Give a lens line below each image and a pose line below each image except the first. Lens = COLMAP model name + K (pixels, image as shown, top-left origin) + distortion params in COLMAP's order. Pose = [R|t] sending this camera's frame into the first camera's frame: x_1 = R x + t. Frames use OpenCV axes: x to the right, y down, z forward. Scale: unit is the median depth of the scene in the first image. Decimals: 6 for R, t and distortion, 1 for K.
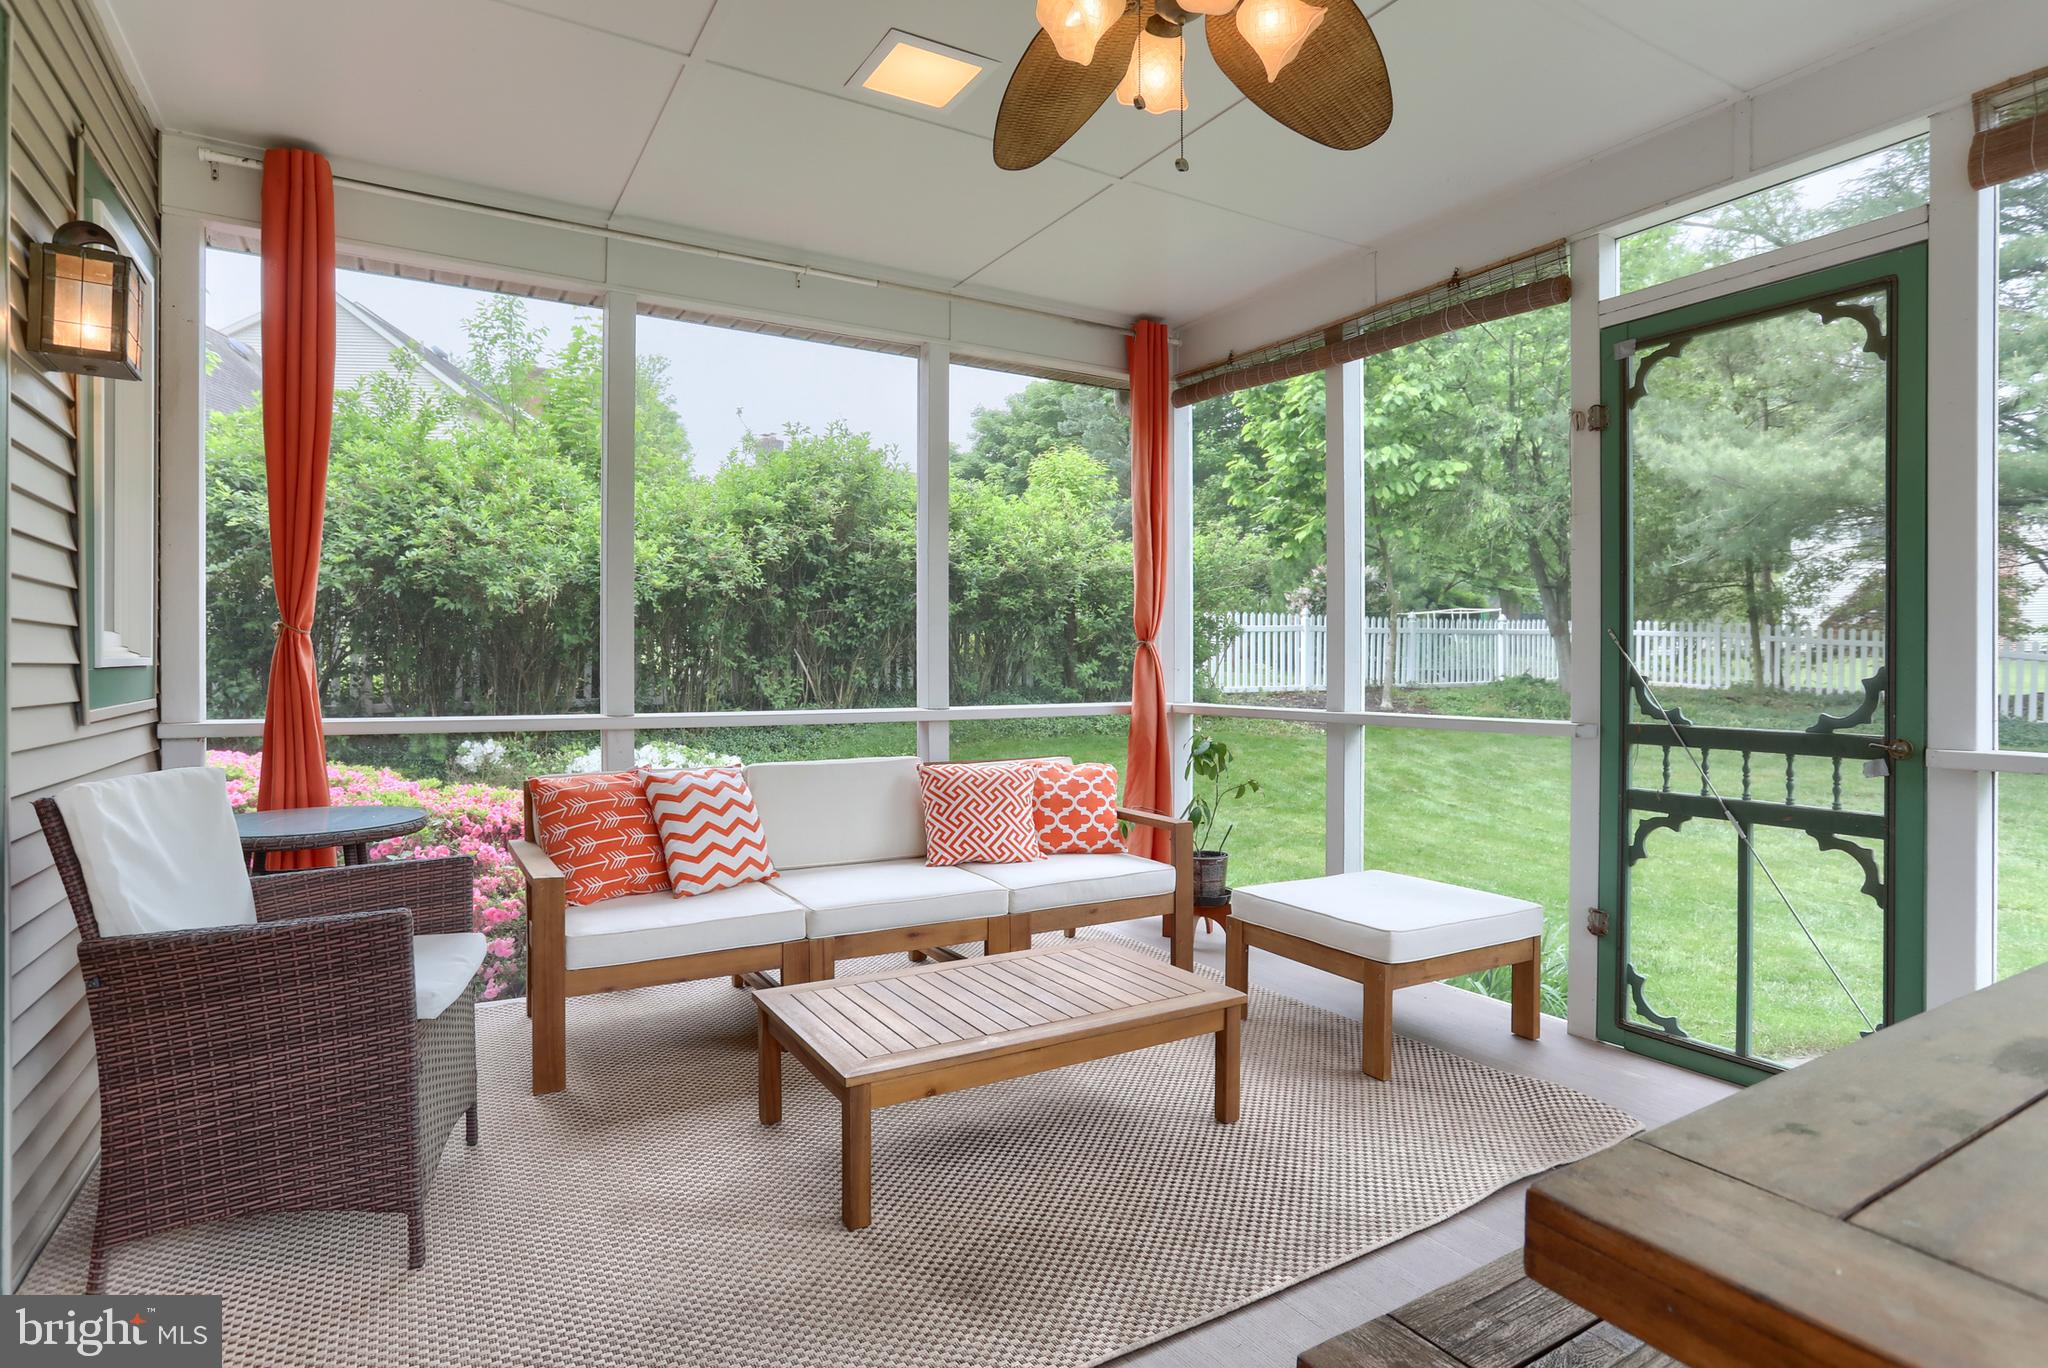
lens RADIAL K [[1102.0, 0, 1015.6], [0, 1102.0, 667.8], [0, 0, 1]] dist [-0.042948, 0.002764]
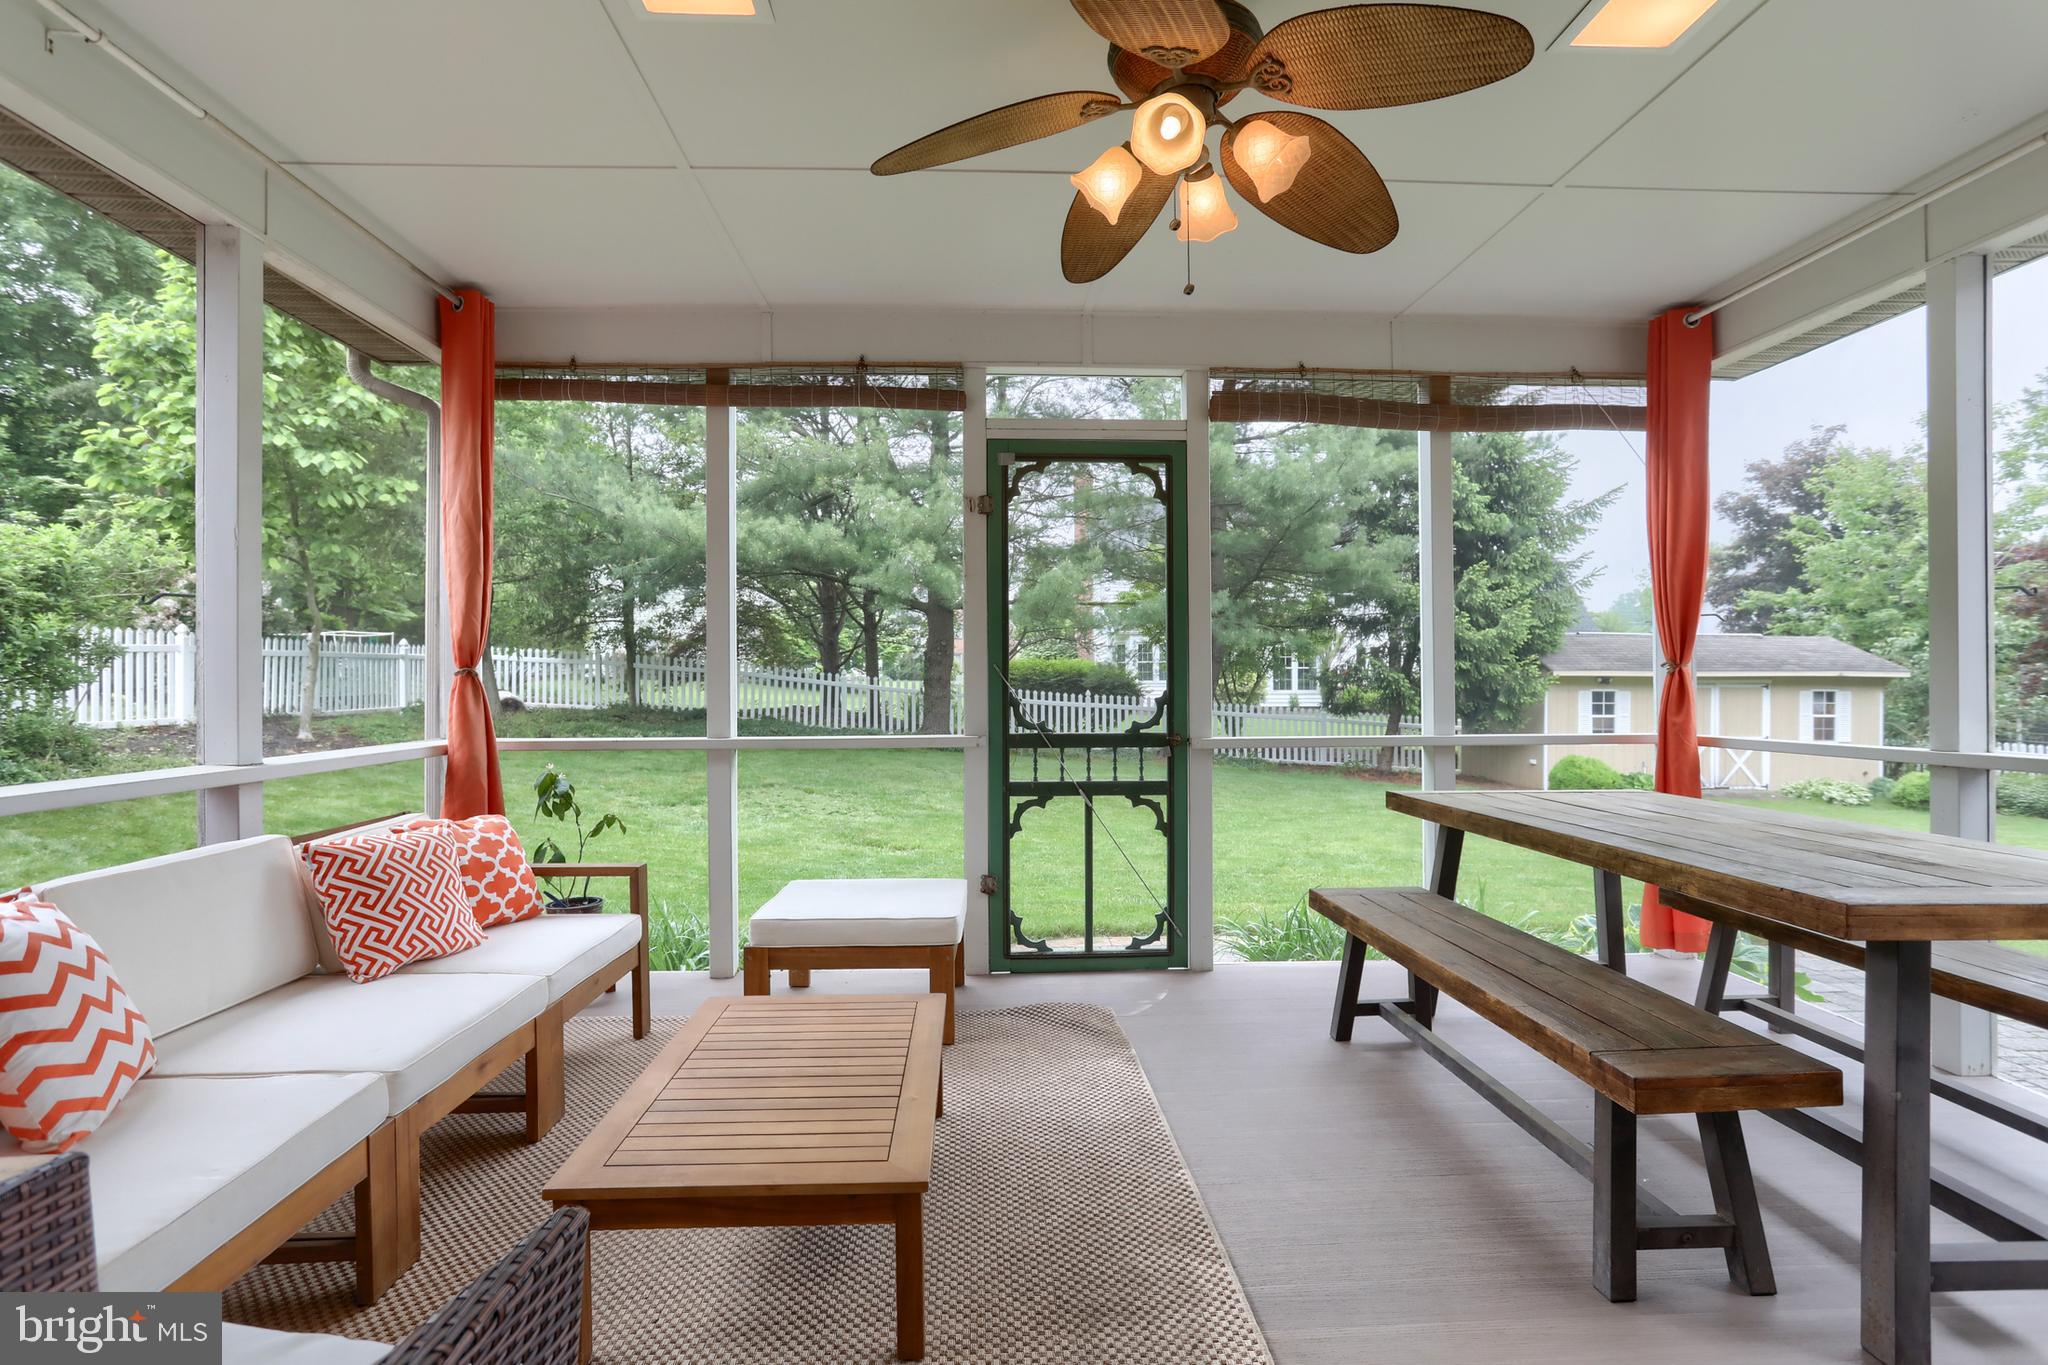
lens RADIAL K [[1026.4, 0, 1015.1], [0, 1026.4, 689.7], [0, 0, 1]] dist [-0.000103, 0.012150]
pose [[0.480932, -0.011262, 0.876686, -0.558563], [0.011926, 0.999909, 0.006303, -0.011924], [-0.876677, 0.007425, 0.481022, 0.368452]]
